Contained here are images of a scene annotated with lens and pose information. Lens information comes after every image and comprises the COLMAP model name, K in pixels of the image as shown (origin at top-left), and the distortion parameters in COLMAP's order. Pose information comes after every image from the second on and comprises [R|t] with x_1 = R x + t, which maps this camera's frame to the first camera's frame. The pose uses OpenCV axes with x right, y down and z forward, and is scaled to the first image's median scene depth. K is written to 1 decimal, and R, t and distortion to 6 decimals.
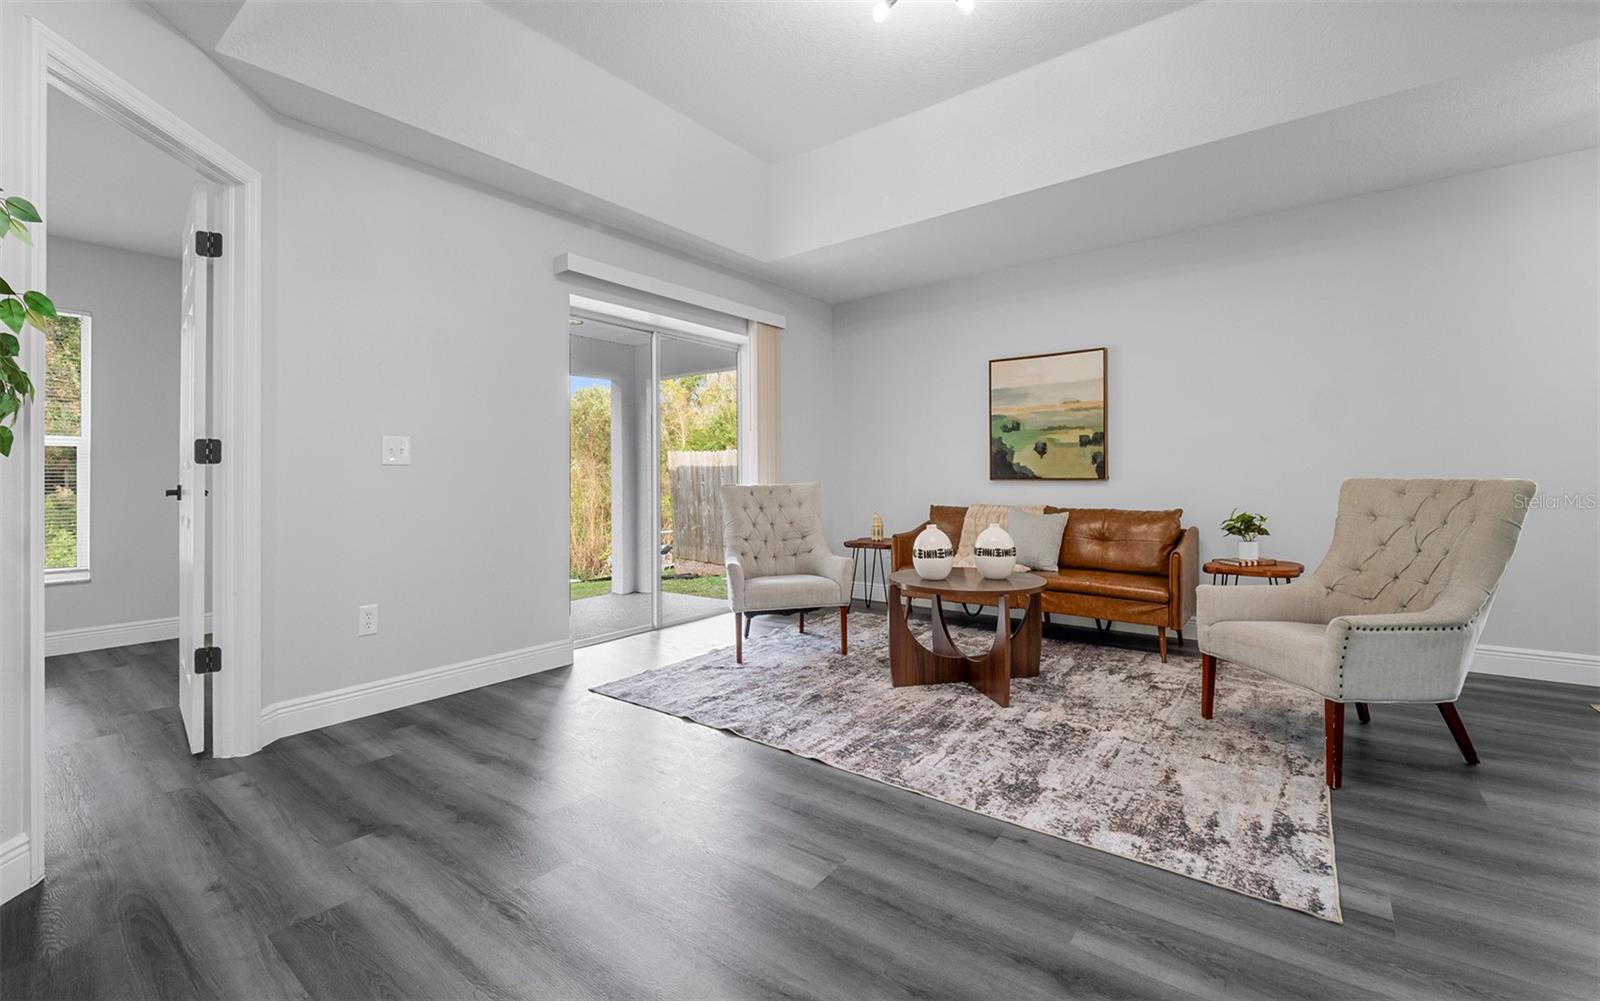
lens RADIAL K [[664.9, 0, 793.5], [0, 664.9, 468.8], [0, 0, 1]] dist [0.000603, -0.008015]
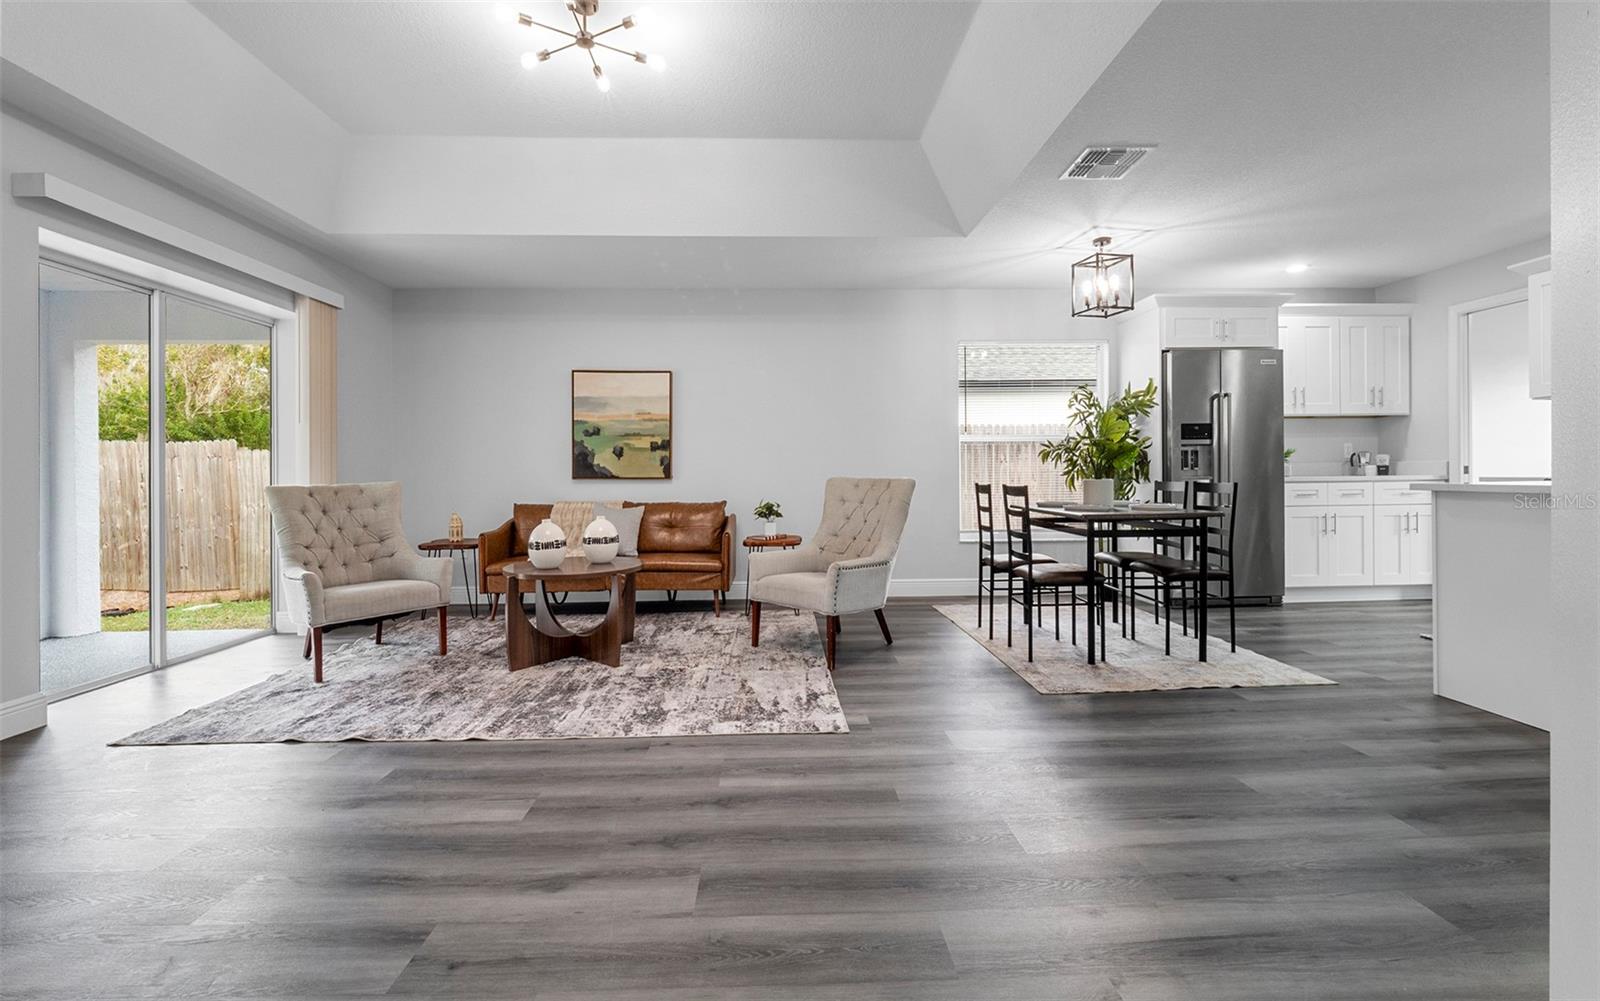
lens RADIAL K [[664.9, 0, 799.3], [0, 664.9, 476.6], [0, 0, 1]] dist [0.000603, -0.008015]
pose [[0.763709, 0.001392, 0.645559, -0.199610], [-0.008037, 0.999941, 0.007352, 0.002033], [-0.645510, -0.010804, 0.763675, -0.124329]]
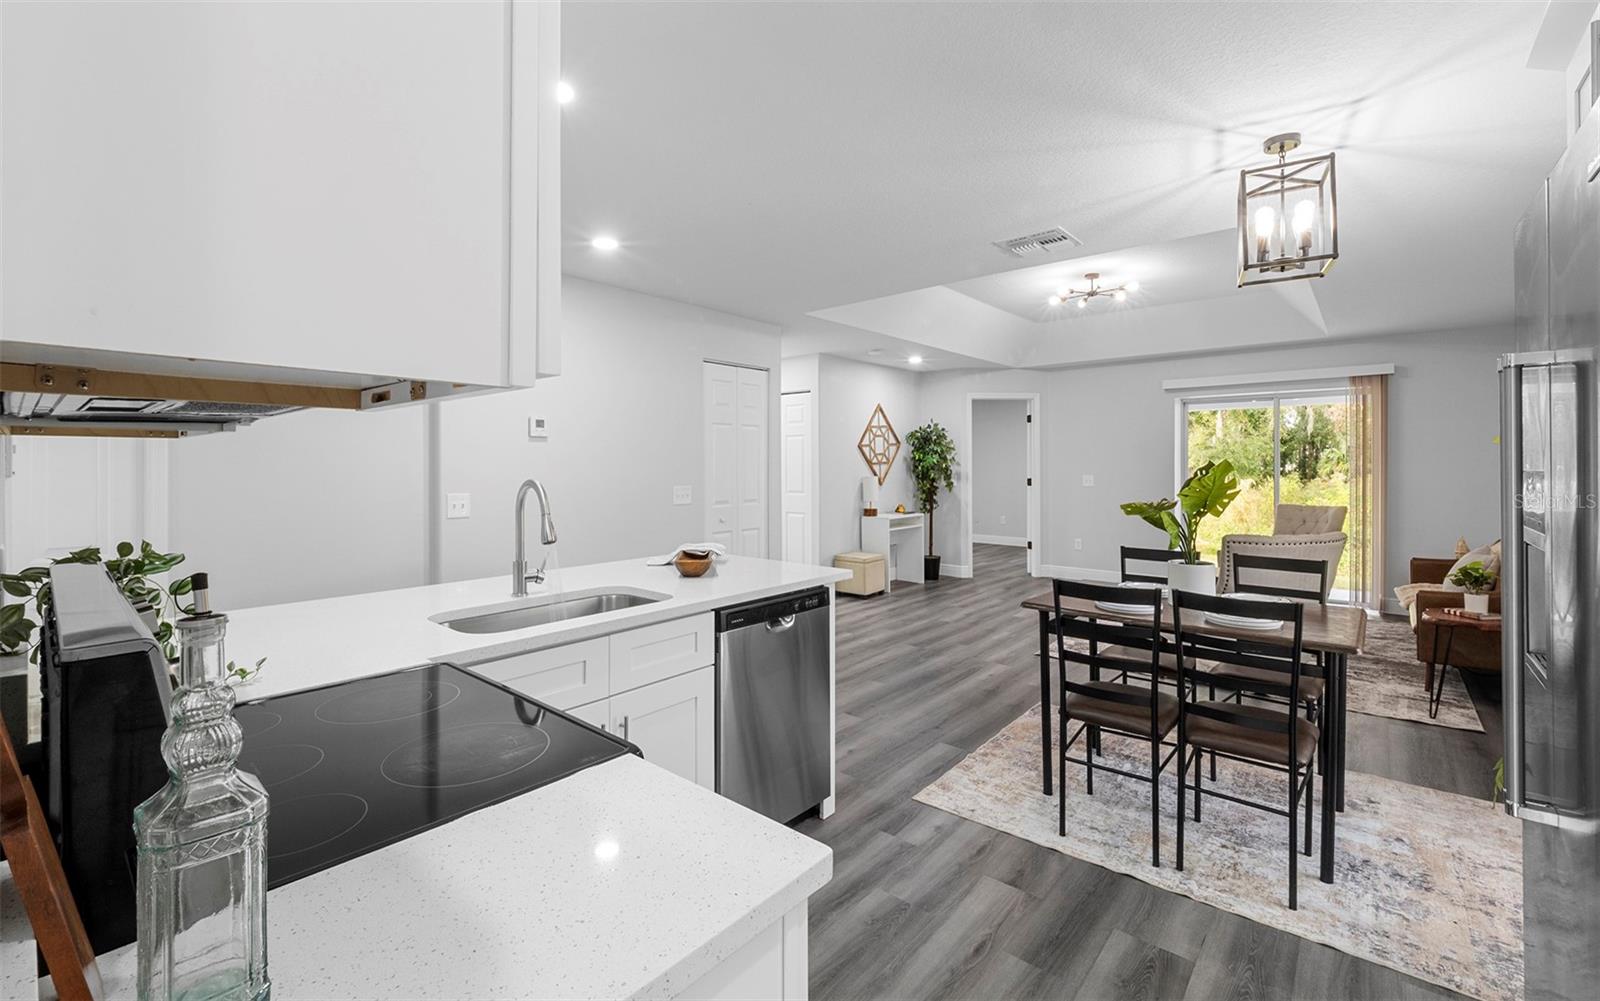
lens RADIAL K [[664.9, 0, 799.4], [0, 664.9, 460.1], [0, 0, 1]] dist [0.000603, -0.008015]
pose [[-0.042979, 0.006085, -0.999057, 2.013478], [0.016975, 0.999842, 0.005360, -0.140010], [0.998932, -0.016729, -0.043075, 0.012023]]
